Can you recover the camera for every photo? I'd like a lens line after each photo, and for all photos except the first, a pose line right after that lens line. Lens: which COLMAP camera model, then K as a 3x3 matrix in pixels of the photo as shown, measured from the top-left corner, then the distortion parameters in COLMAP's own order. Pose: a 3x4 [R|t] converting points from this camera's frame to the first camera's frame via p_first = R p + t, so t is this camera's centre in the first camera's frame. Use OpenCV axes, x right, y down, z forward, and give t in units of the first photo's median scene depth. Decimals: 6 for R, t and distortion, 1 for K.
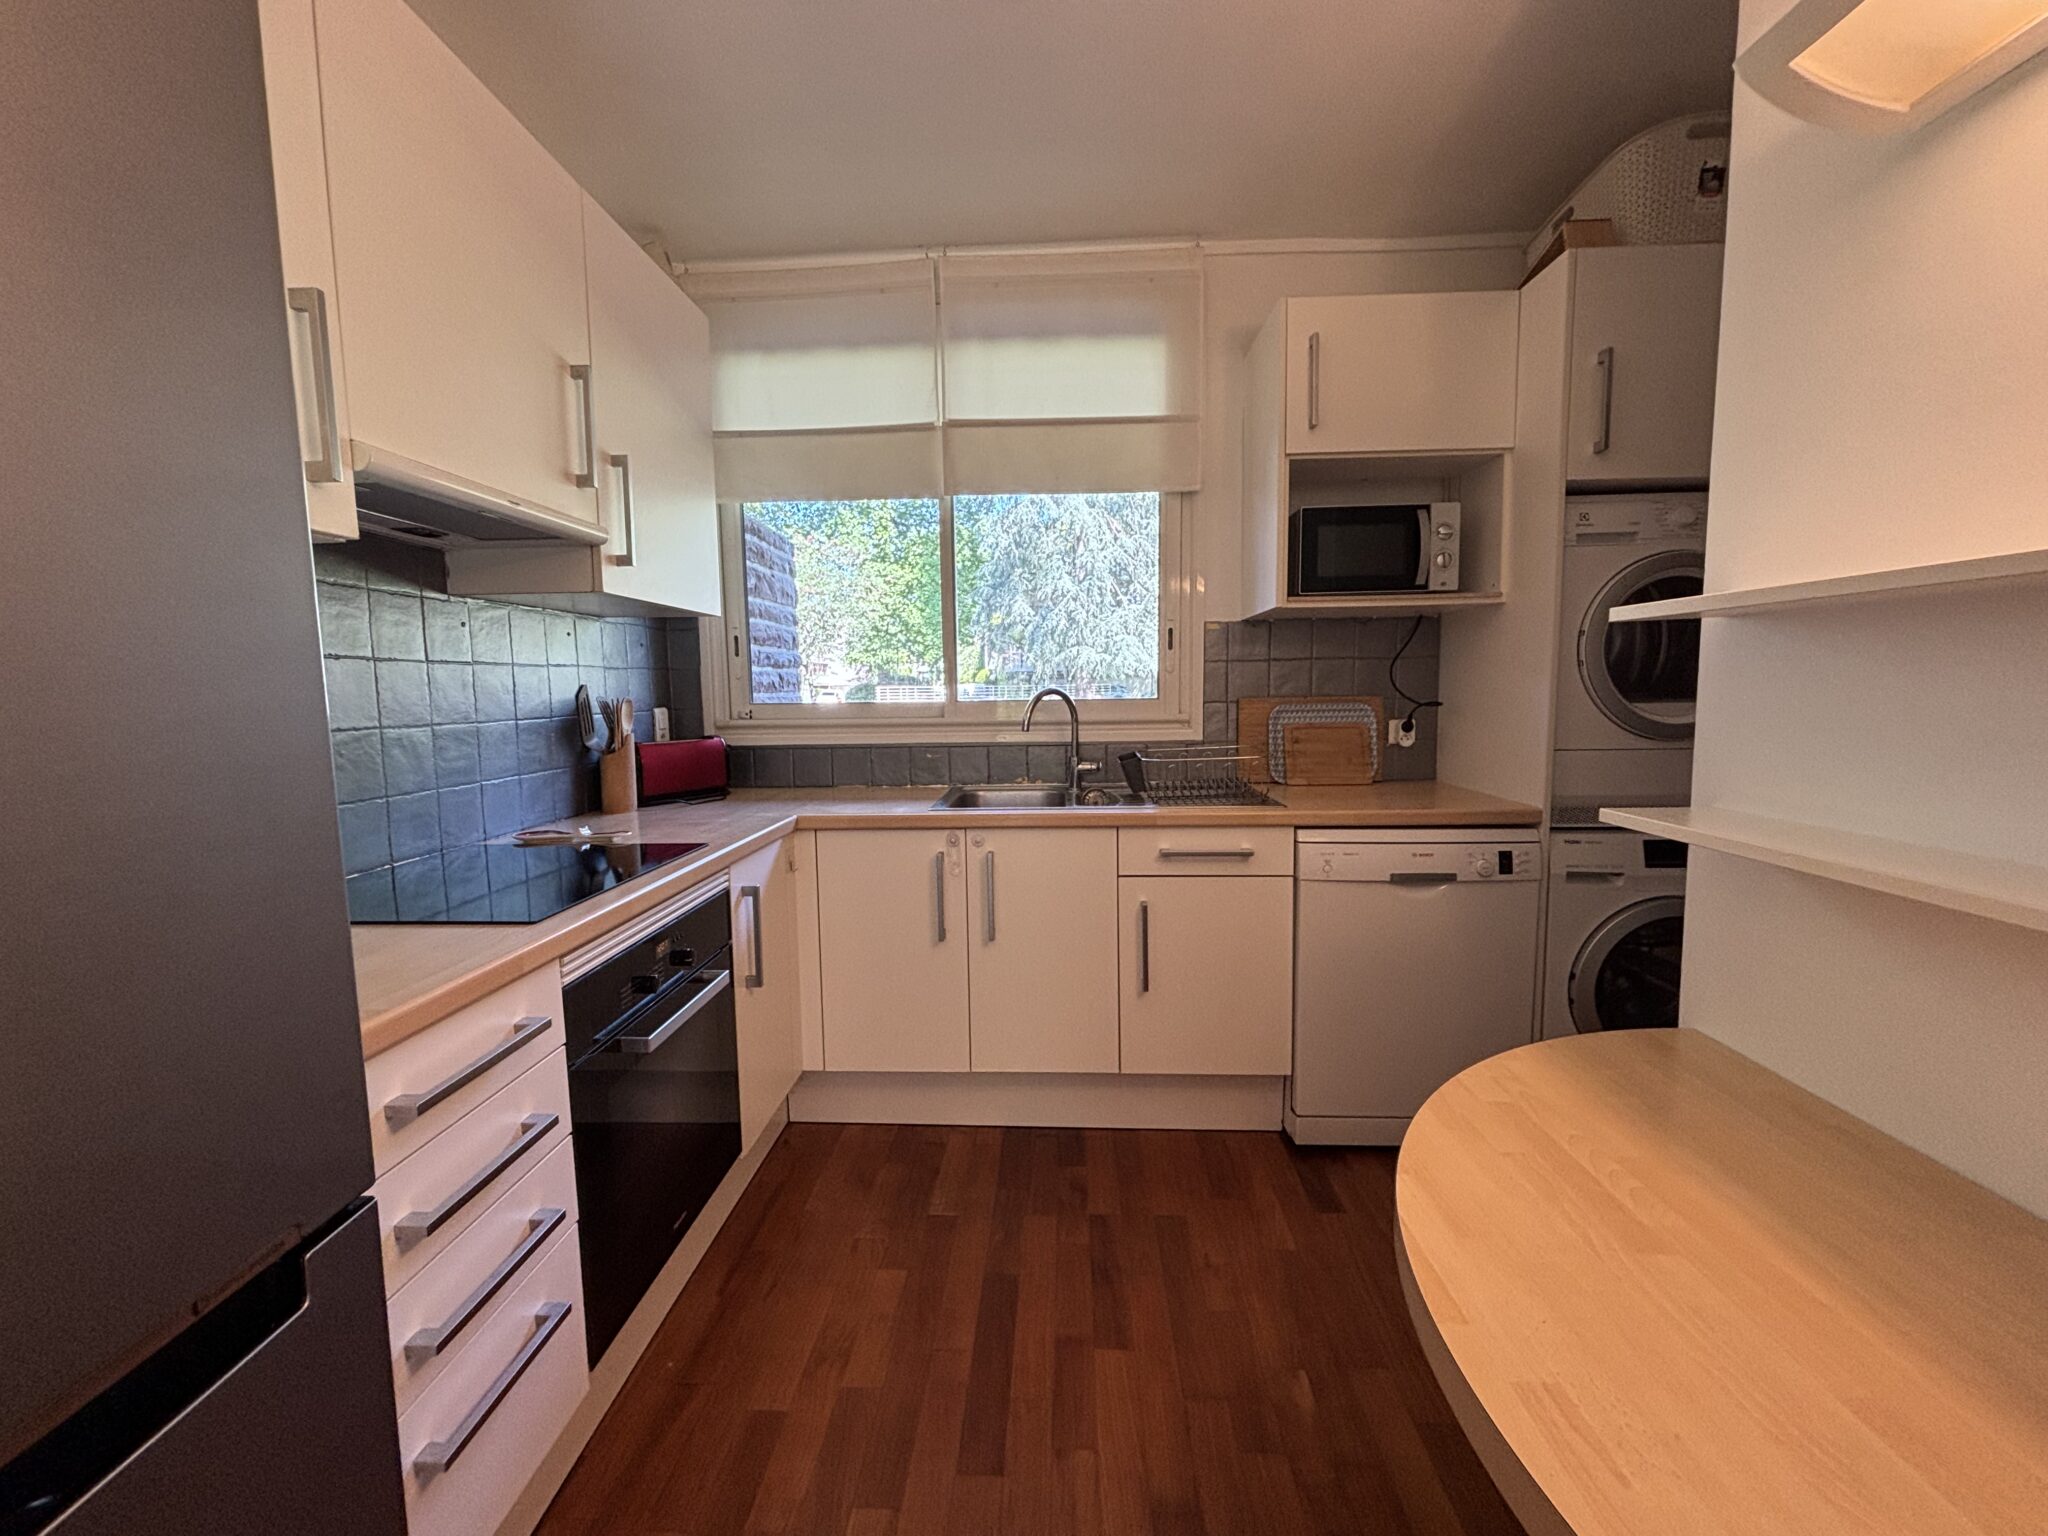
lens RADIAL K [[827.8, 0, 1031.5], [0, 827.8, 768.8], [0, 0, 1]] dist [0.001109, 0.000908]
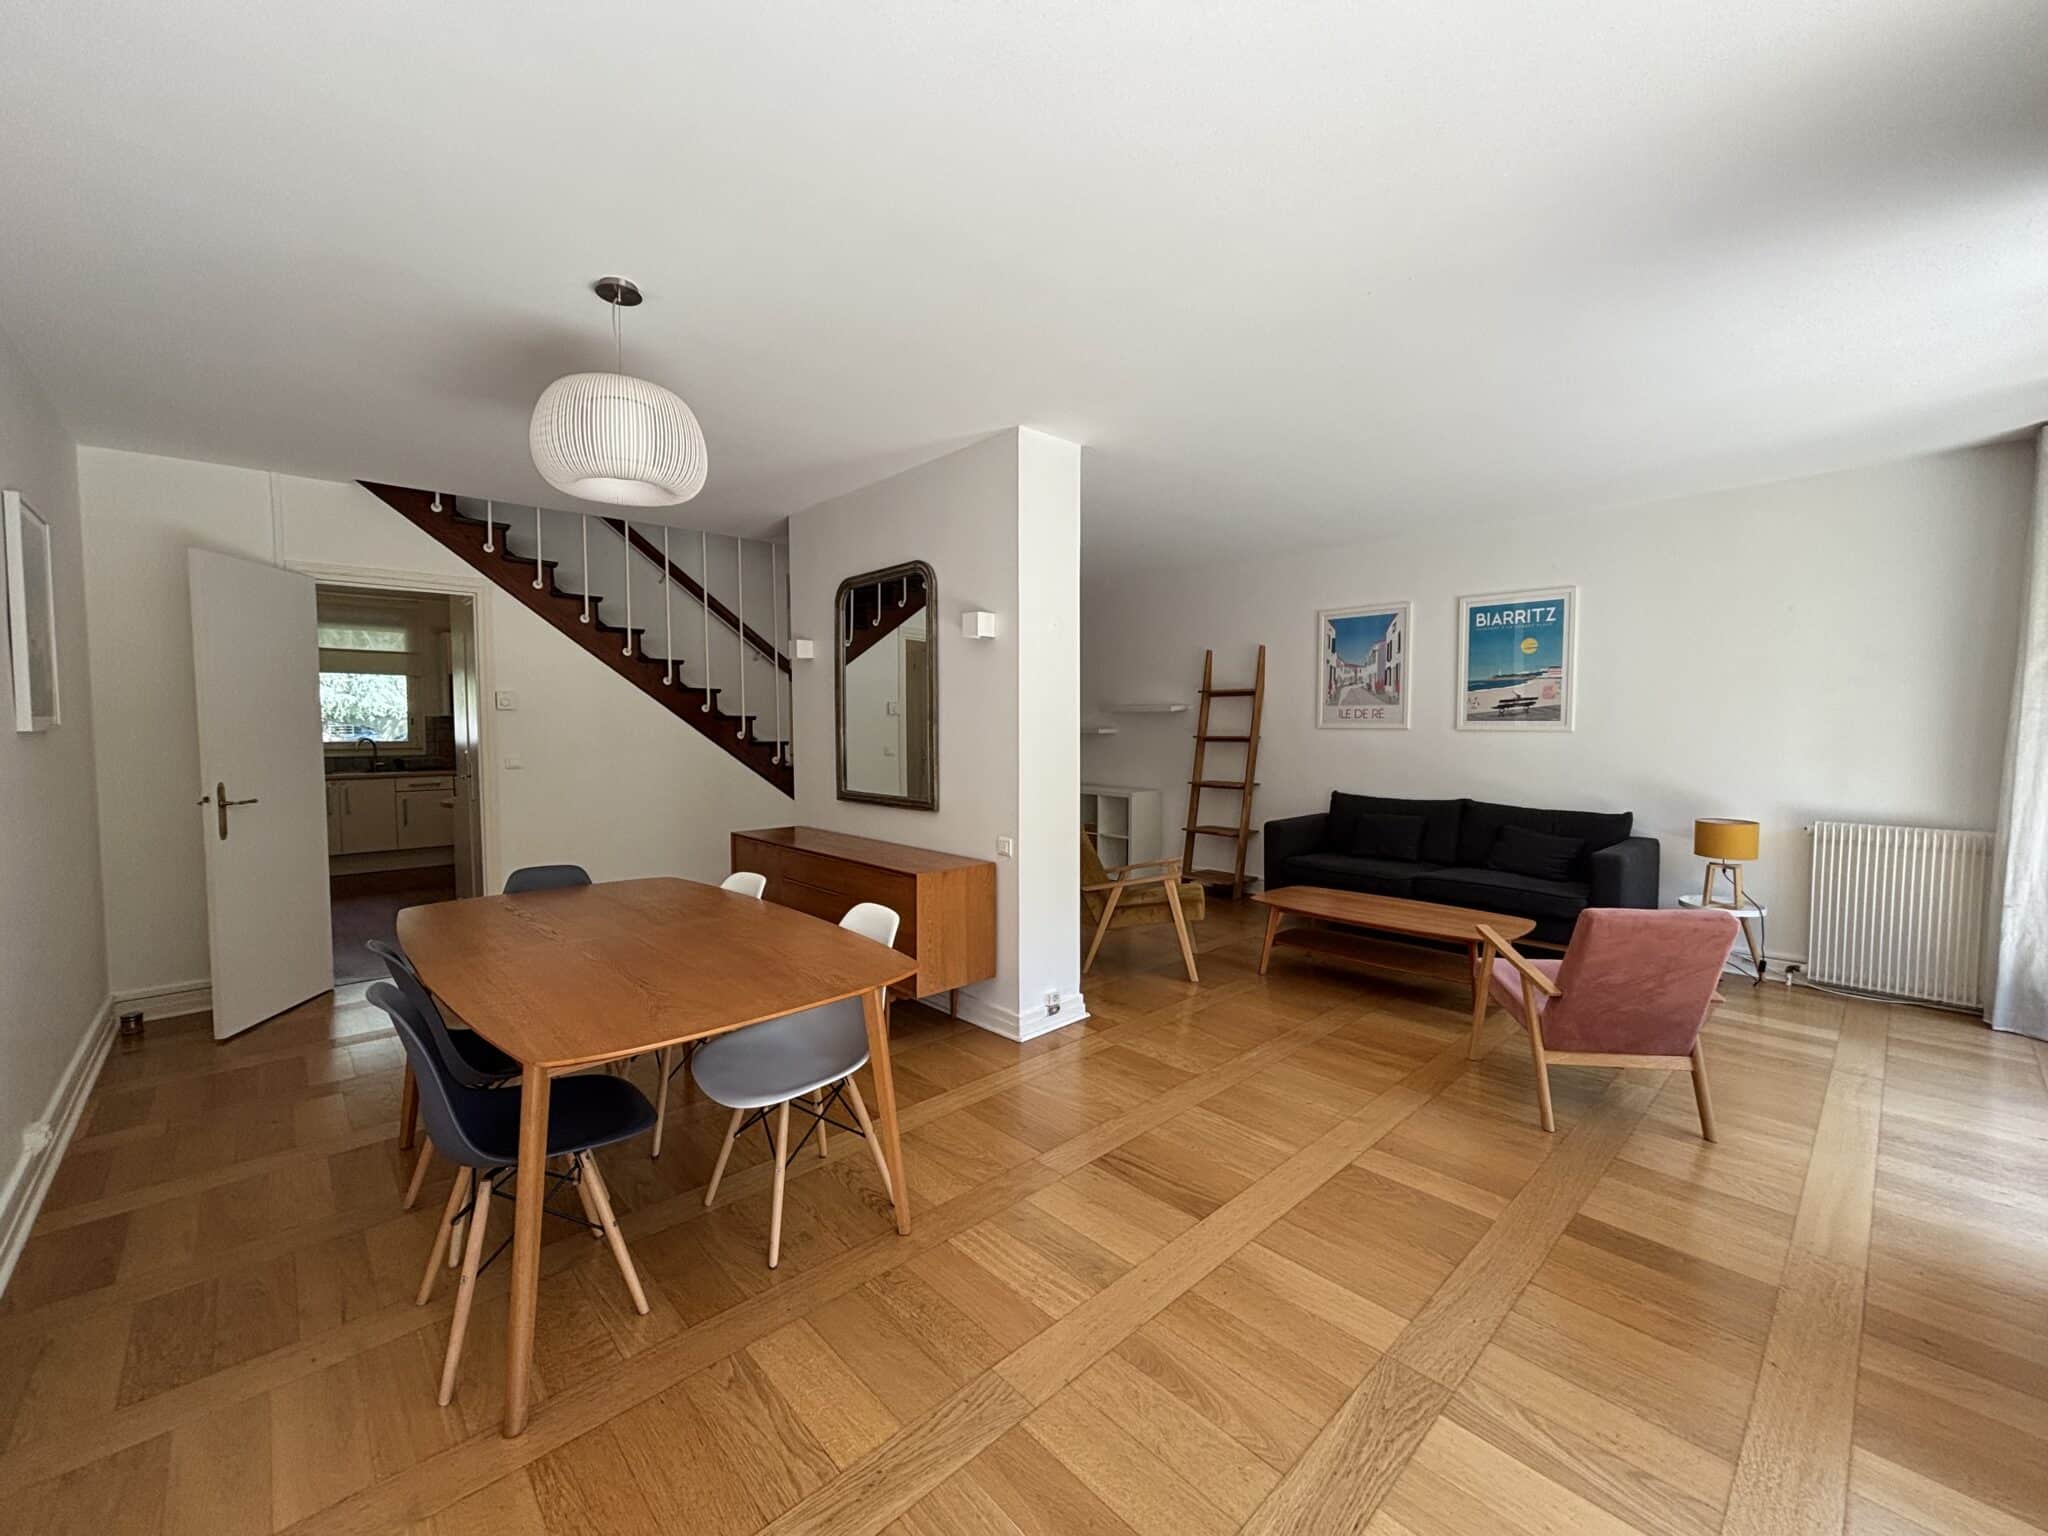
lens RADIAL K [[827.8, 0, 1027.2], [0, 827.8, 768.4], [0, 0, 1]] dist [0.001109, 0.000908]
pose [[0.708801, -0.030021, 0.704770, -0.445510], [0.064812, 0.997640, -0.022687, 0.268510], [-0.702425, 0.061758, 0.709073, -3.186542]]
